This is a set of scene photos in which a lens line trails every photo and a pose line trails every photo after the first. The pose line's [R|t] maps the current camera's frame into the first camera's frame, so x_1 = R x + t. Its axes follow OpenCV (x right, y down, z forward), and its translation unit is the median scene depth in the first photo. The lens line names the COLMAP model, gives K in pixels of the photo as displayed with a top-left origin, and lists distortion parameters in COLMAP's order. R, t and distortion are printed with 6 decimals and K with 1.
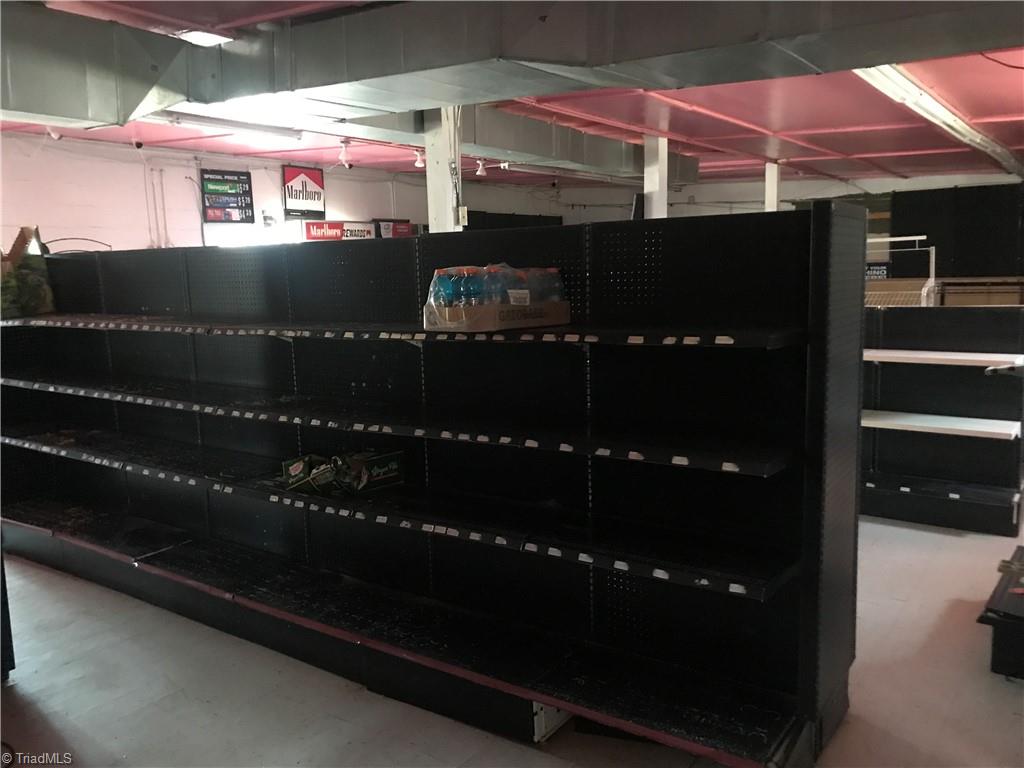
lens RADIAL K [[839.5, 0, 511.8], [0, 839.5, 382.9], [0, 0, 1]] dist [0.038891, -0.039898]
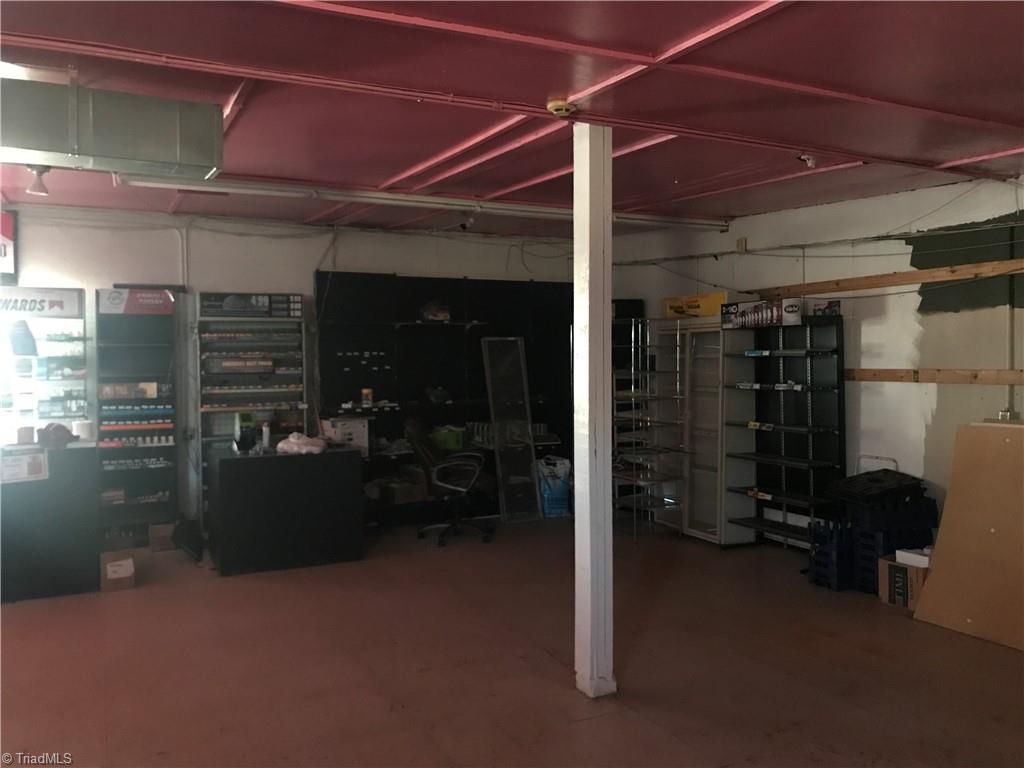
lens RADIAL K [[839.5, 0, 509.9], [0, 839.5, 376.1], [0, 0, 1]] dist [0.038891, -0.039898]
pose [[0.876325, 0.034123, -0.480511, 0.482079], [-0.085805, 0.992594, -0.085998, -0.107661], [0.474017, 0.116592, 0.872762, 0.666348]]
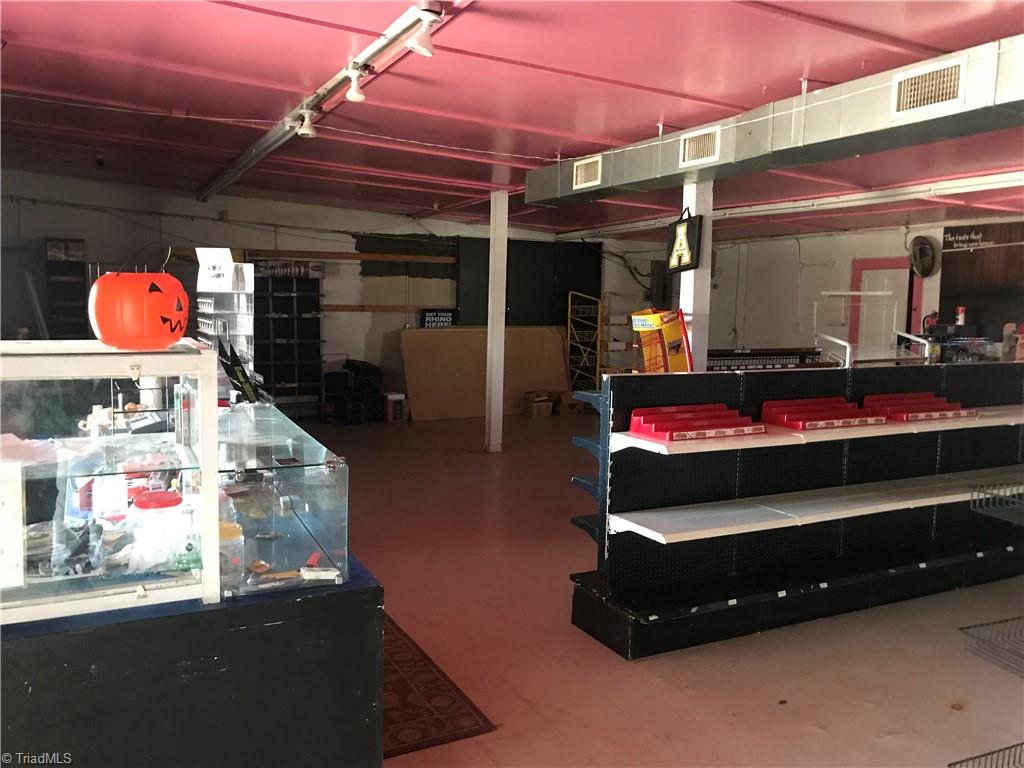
lens RADIAL K [[839.5, 0, 516.9], [0, 839.5, 384.6], [0, 0, 1]] dist [0.038891, -0.039898]
pose [[0.497023, -0.047934, 0.866413, -0.440381], [0.088530, 0.996064, 0.004321, -0.067214], [-0.863210, 0.074555, 0.499310, 0.579598]]
